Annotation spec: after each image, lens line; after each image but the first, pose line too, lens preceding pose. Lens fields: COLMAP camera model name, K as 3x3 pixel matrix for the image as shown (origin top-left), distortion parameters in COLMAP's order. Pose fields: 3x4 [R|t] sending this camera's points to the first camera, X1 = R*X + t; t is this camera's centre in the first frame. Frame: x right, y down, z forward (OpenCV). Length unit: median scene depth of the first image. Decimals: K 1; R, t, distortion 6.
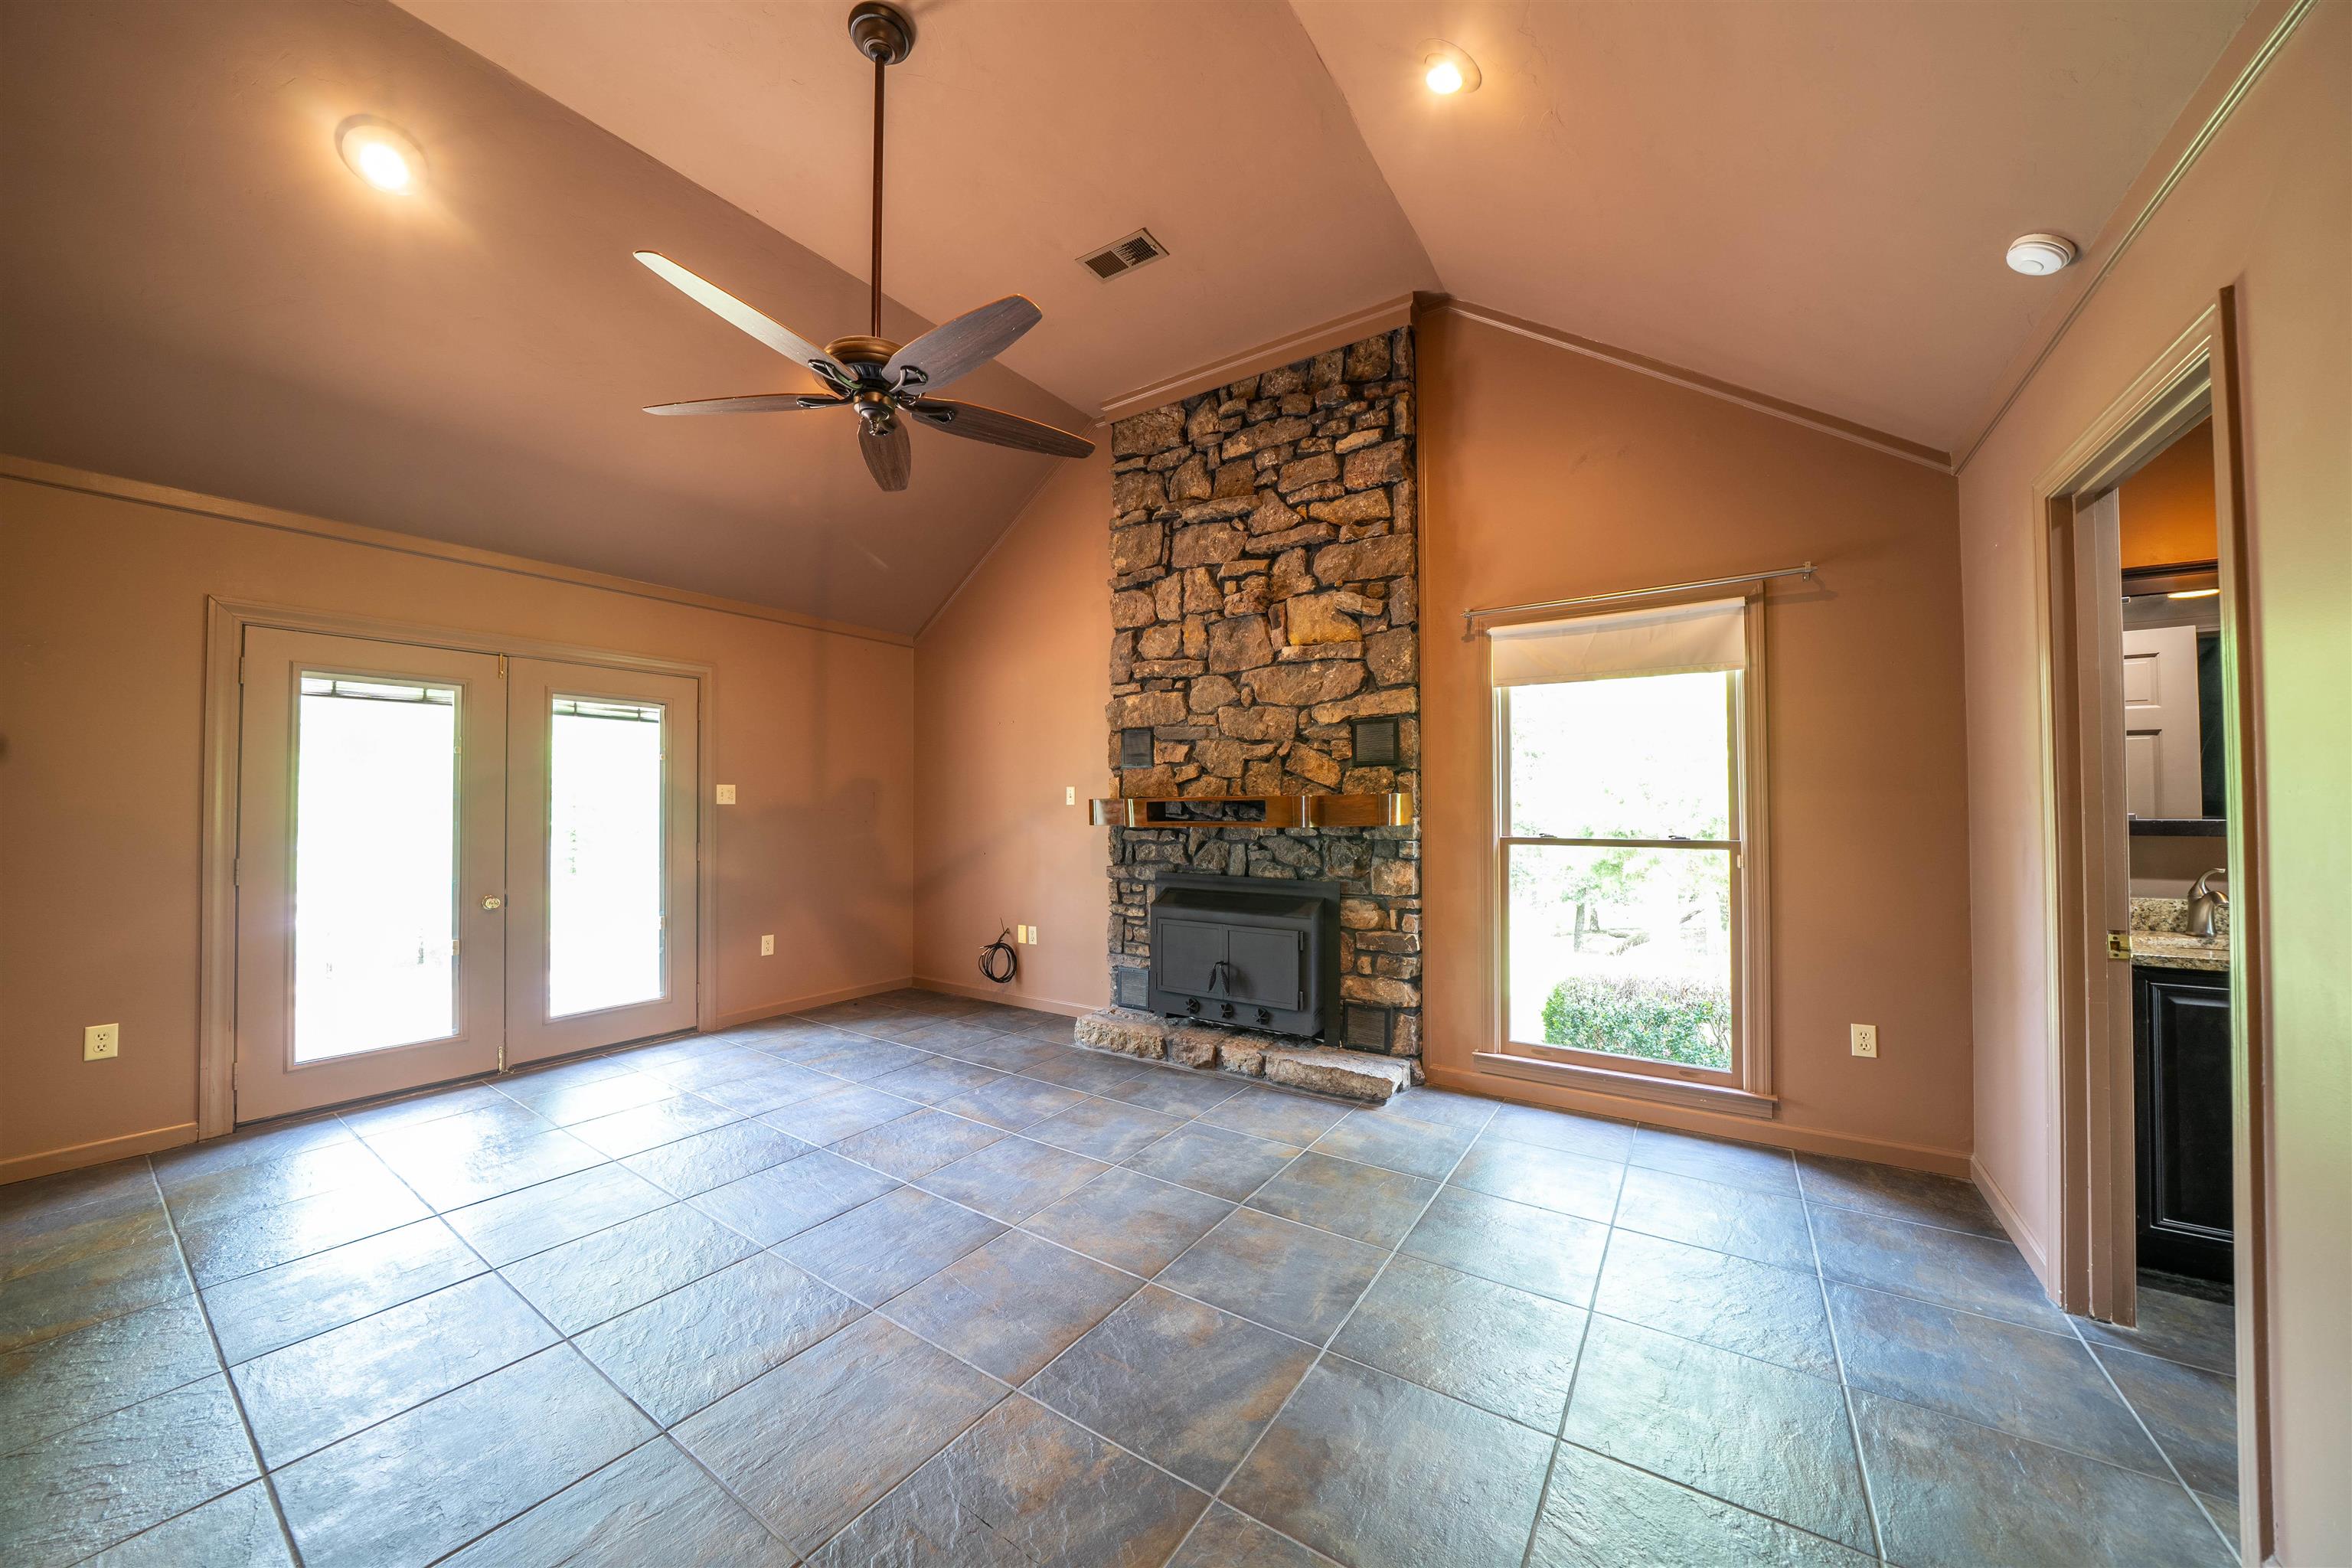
lens RADIAL K [[814.0, 0, 1161.8], [0, 814.0, 791.5], [0, 0, 1]] dist [-0.030086, 0.004255]
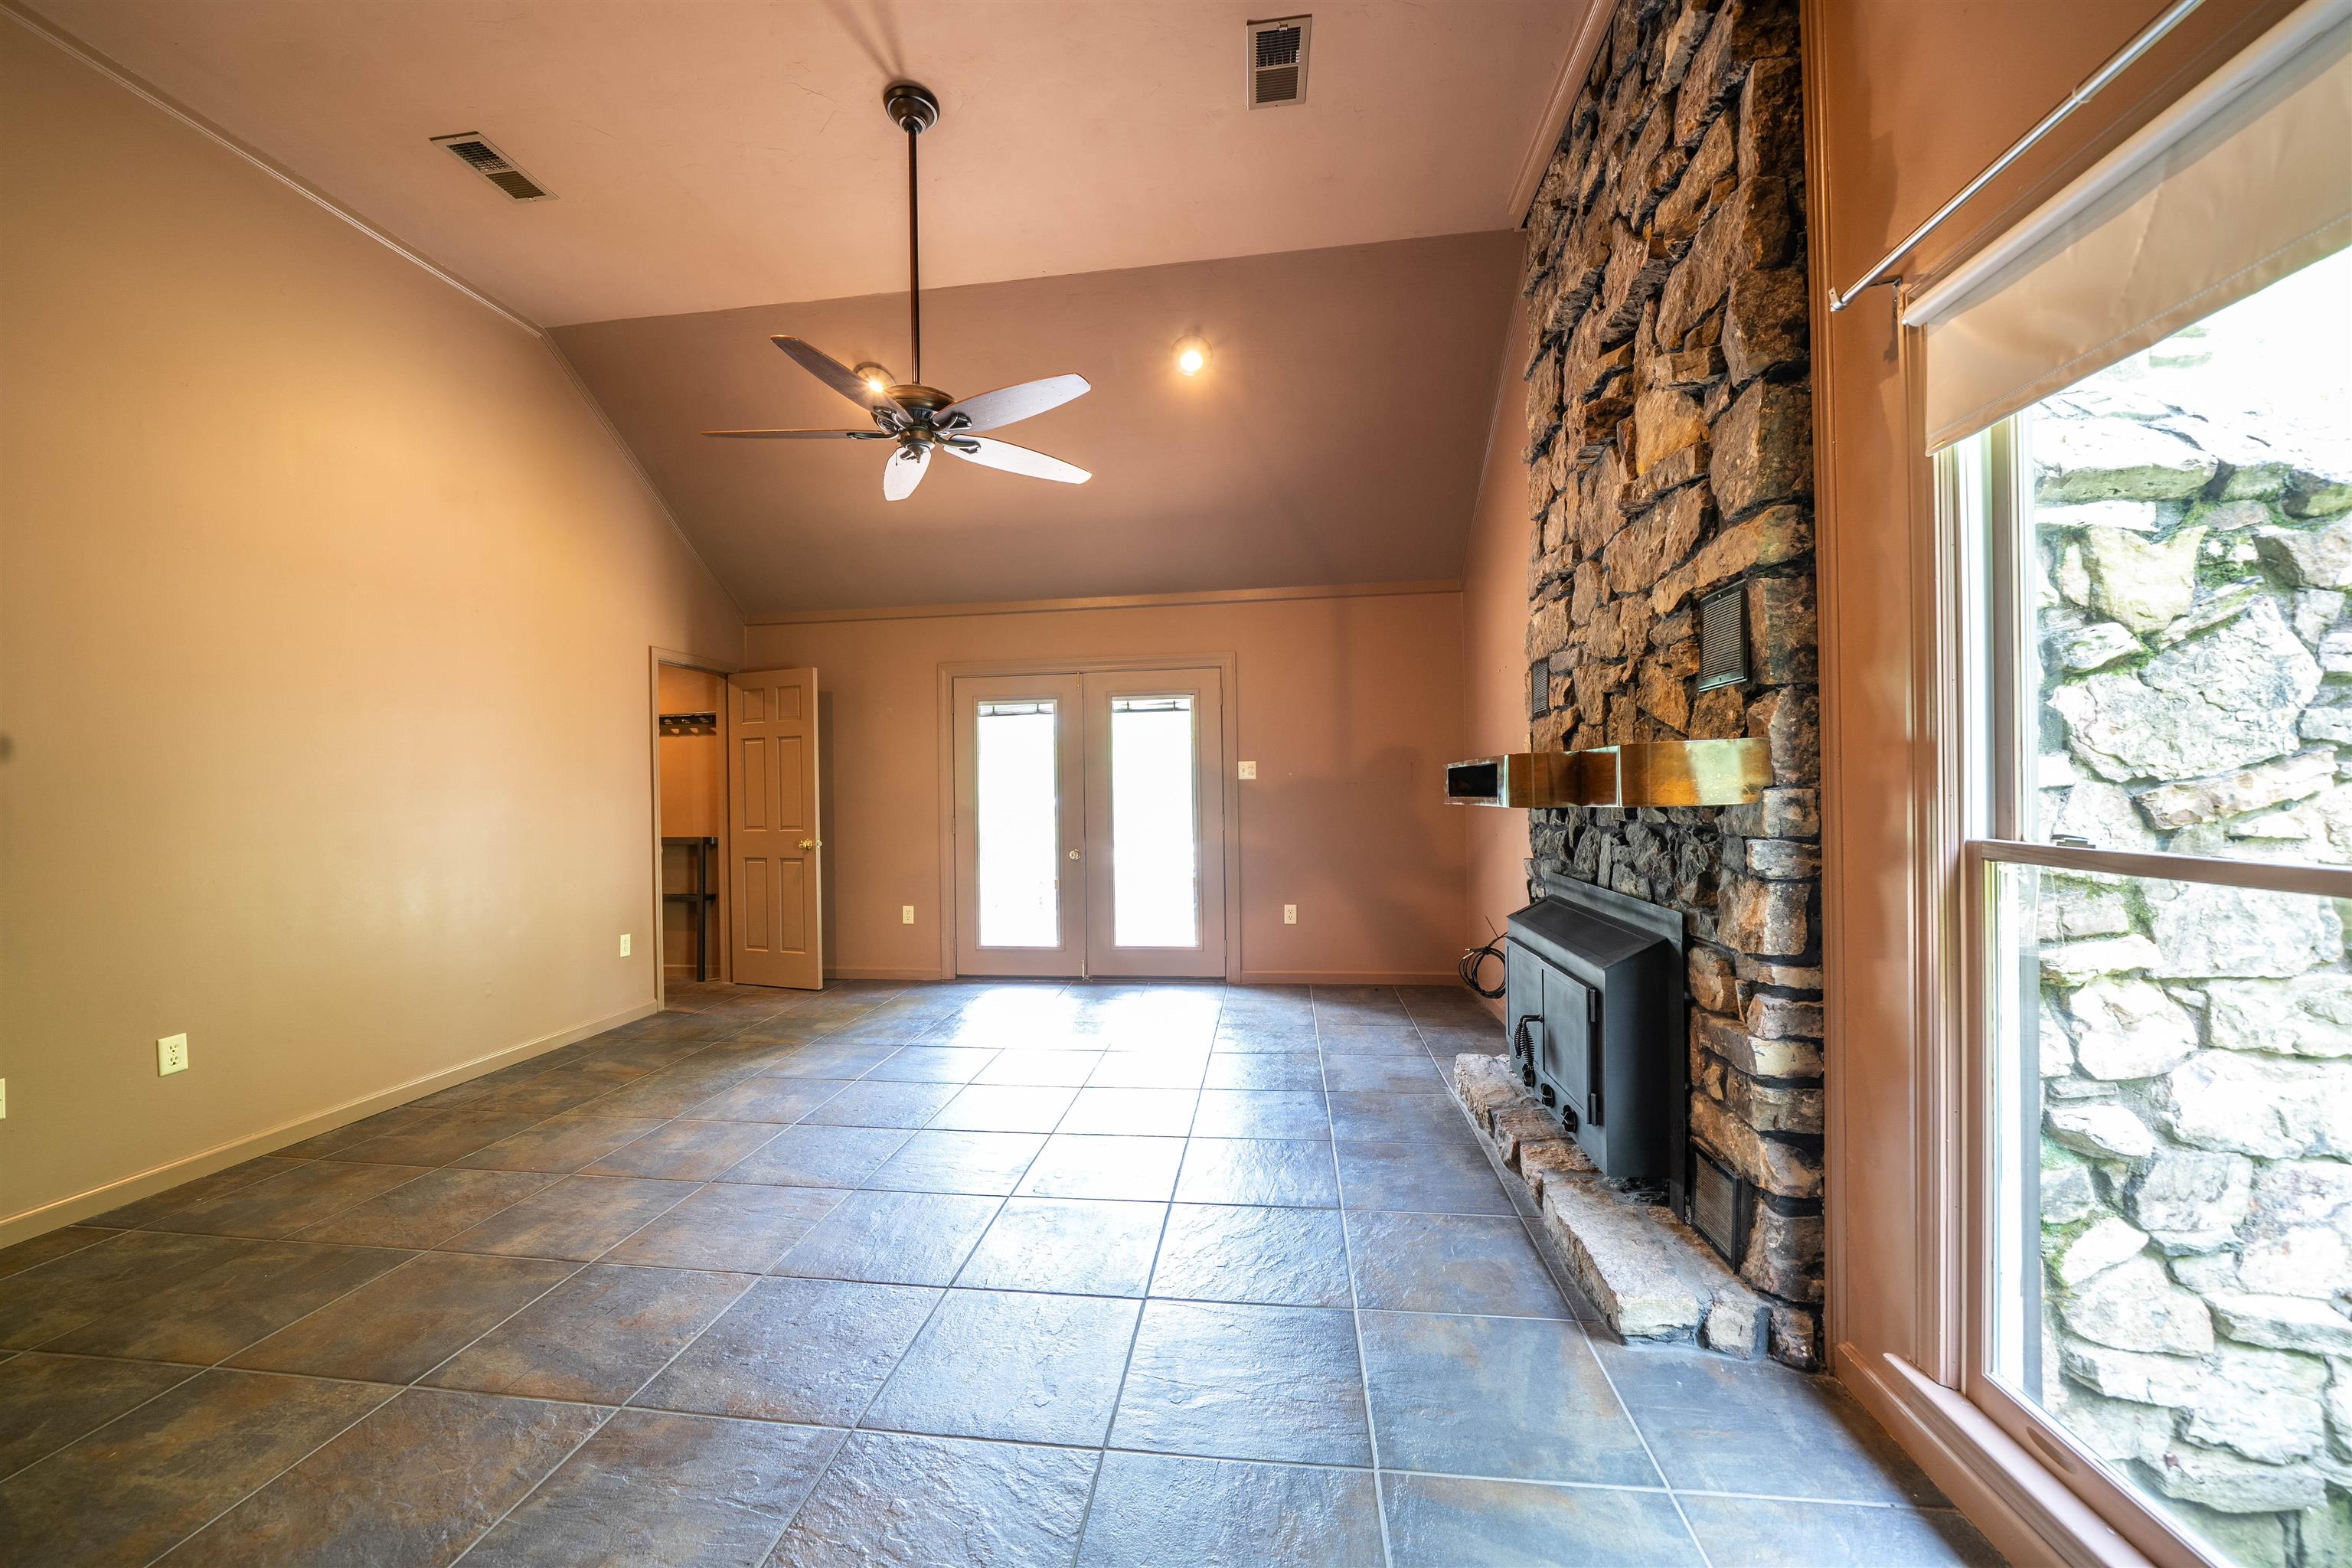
lens RADIAL K [[879.3, 0, 1169.6], [0, 879.3, 795.3], [0, 0, 1]] dist [-0.007685, 0.000150]
pose [[0.463312, 0.001468, -0.886194, 0.565005], [0.032969, 0.999278, 0.018891, 0.013711], [0.885582, -0.037969, 0.462929, 0.440266]]
